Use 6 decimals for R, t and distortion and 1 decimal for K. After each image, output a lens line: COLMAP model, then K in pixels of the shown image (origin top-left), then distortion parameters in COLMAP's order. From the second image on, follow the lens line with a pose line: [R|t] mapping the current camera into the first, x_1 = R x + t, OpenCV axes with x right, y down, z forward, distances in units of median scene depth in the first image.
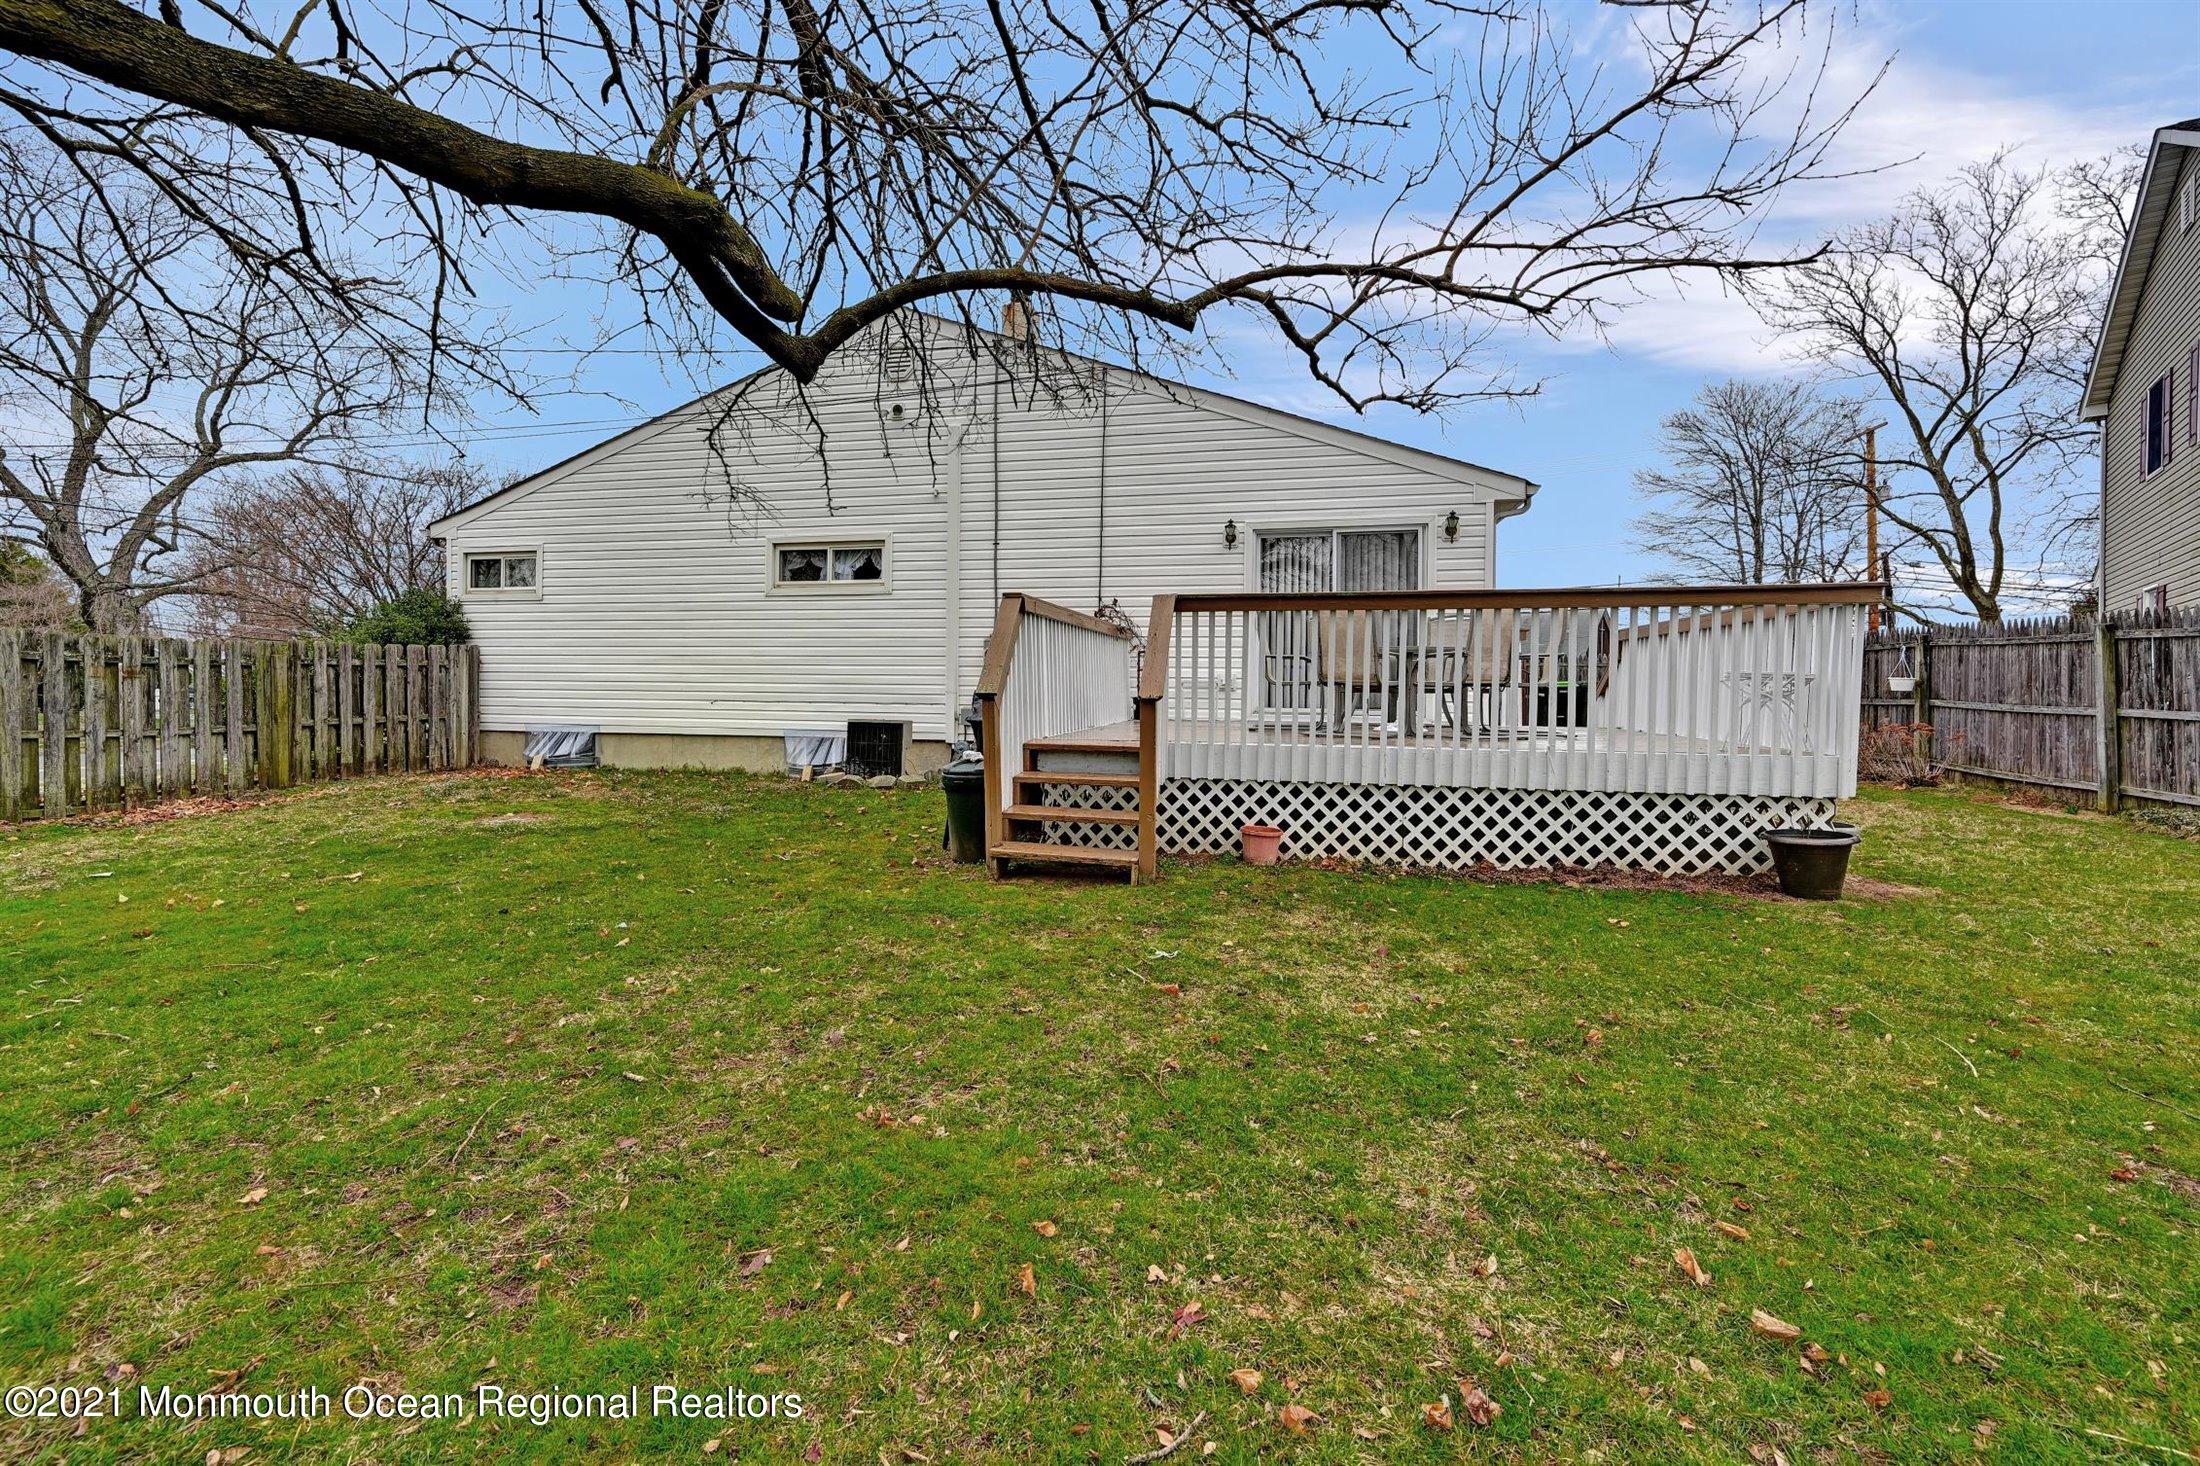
lens RADIAL K [[888.4, 0, 1101.6], [0, 888.4, 679.5], [0, 0, 1]] dist [-0.000537, -0.000200]
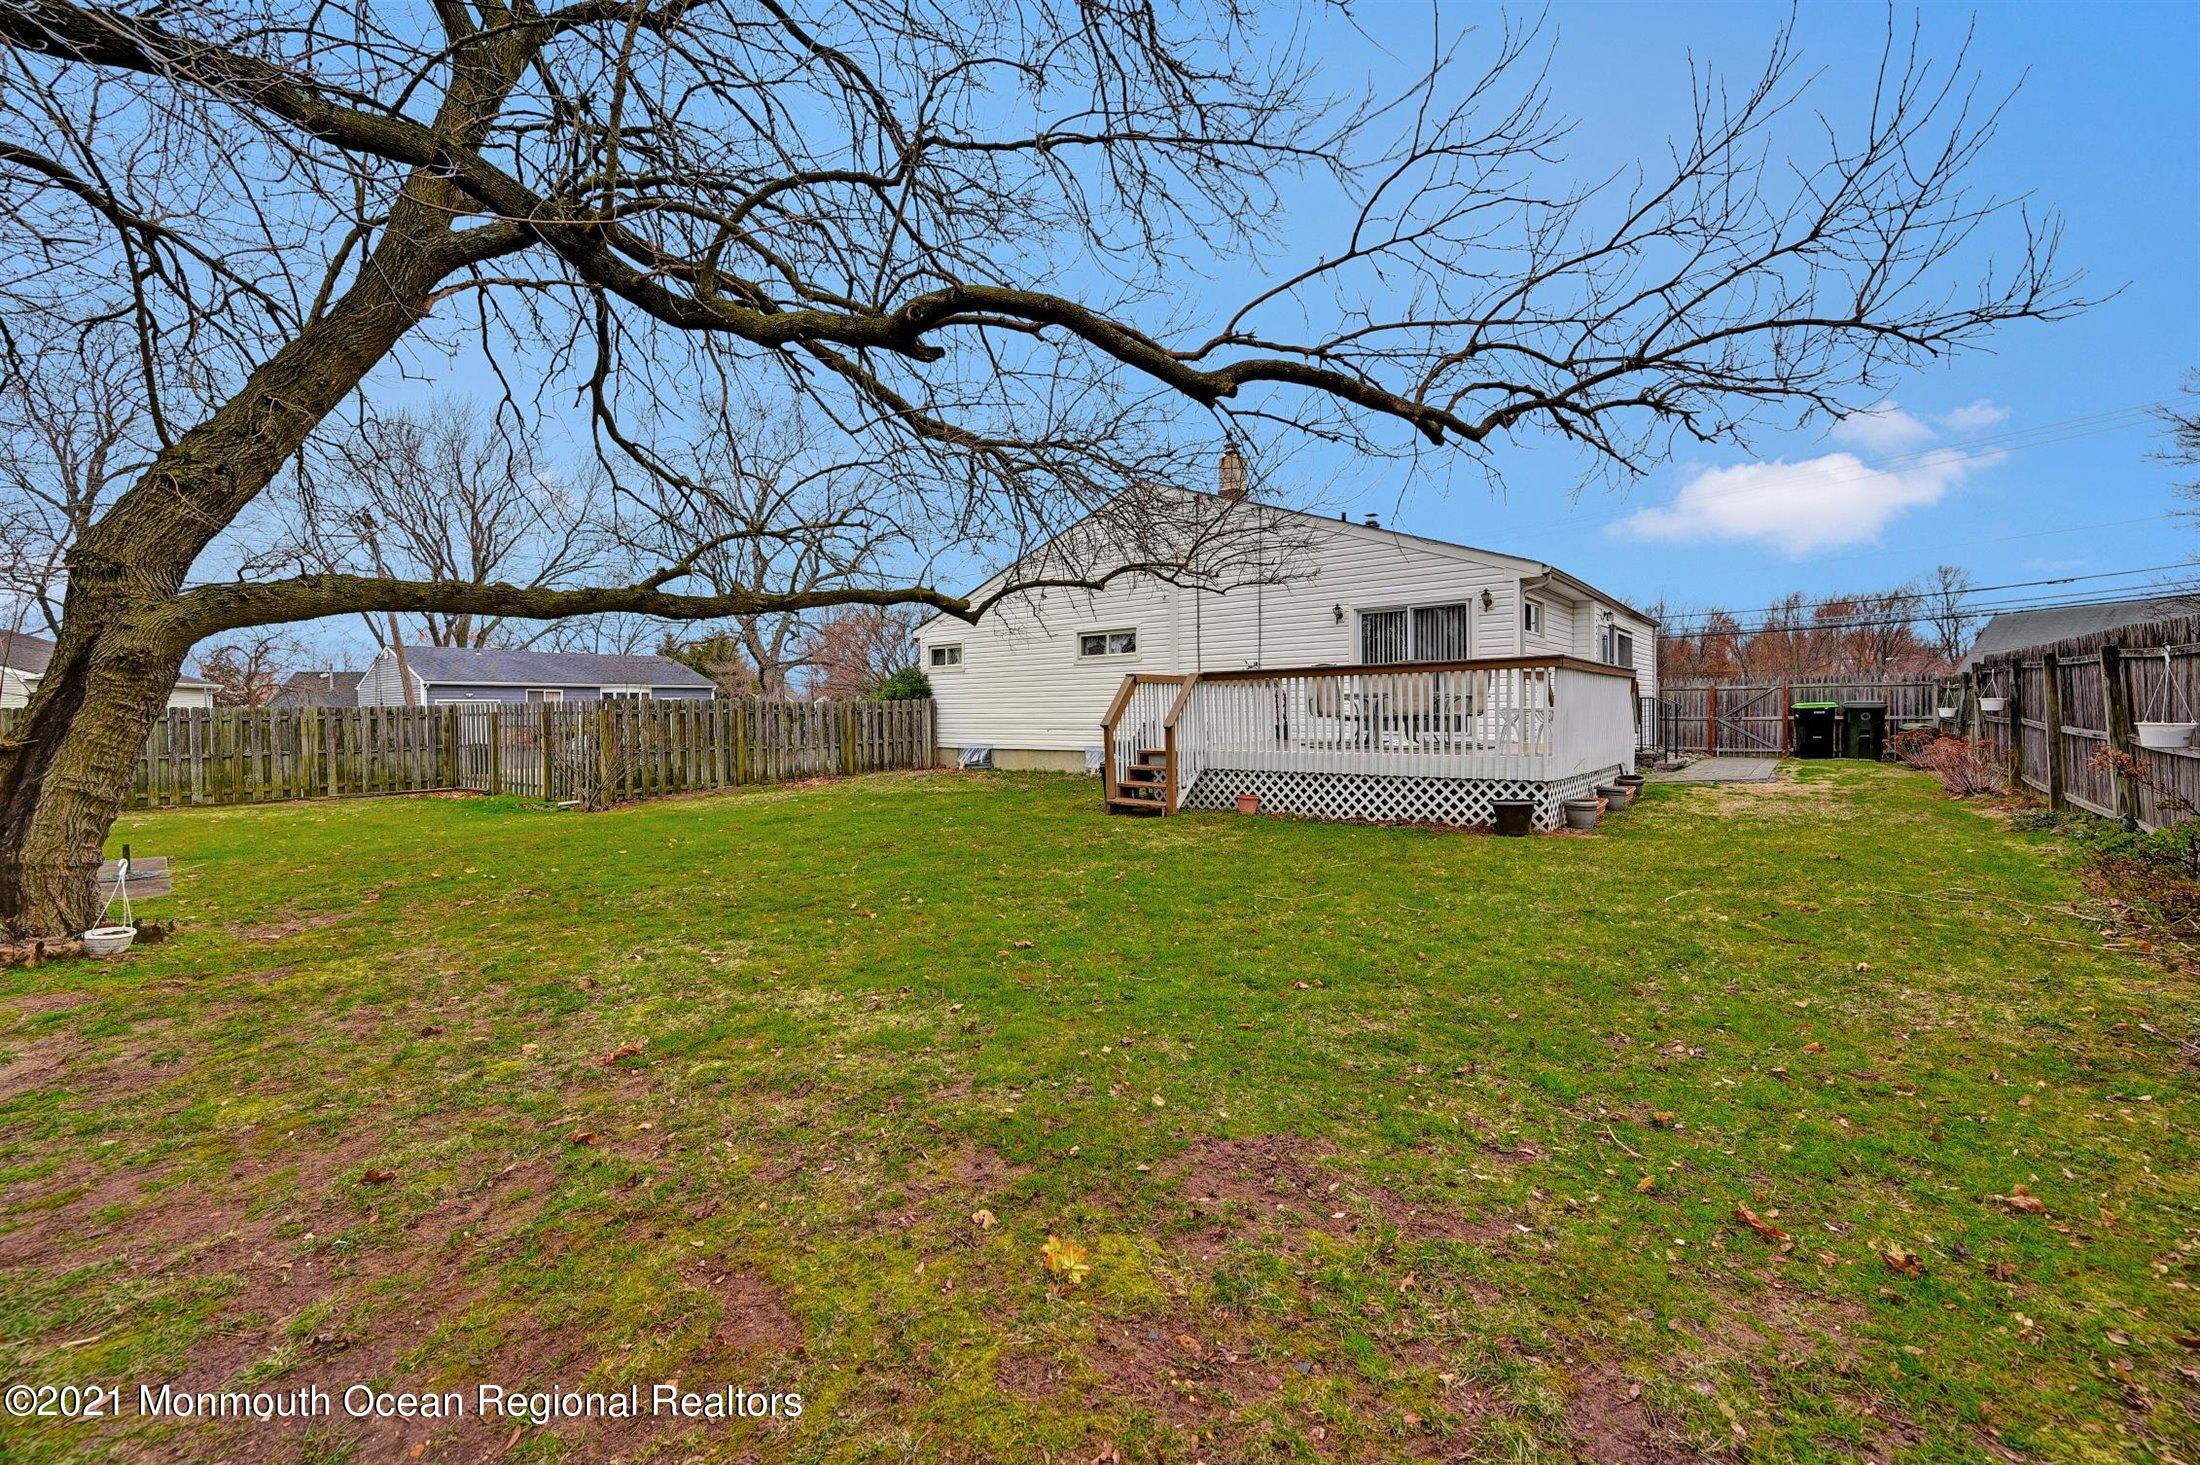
lens RADIAL K [[888.4, 0, 1101.6], [0, 888.4, 679.0], [0, 0, 1]] dist [-0.000537, -0.000200]
pose [[0.890413, -0.034799, -0.453820, 0.471613], [0.021354, 0.999169, -0.034719, -0.011849], [0.454651, 0.021223, 0.890417, -0.502433]]
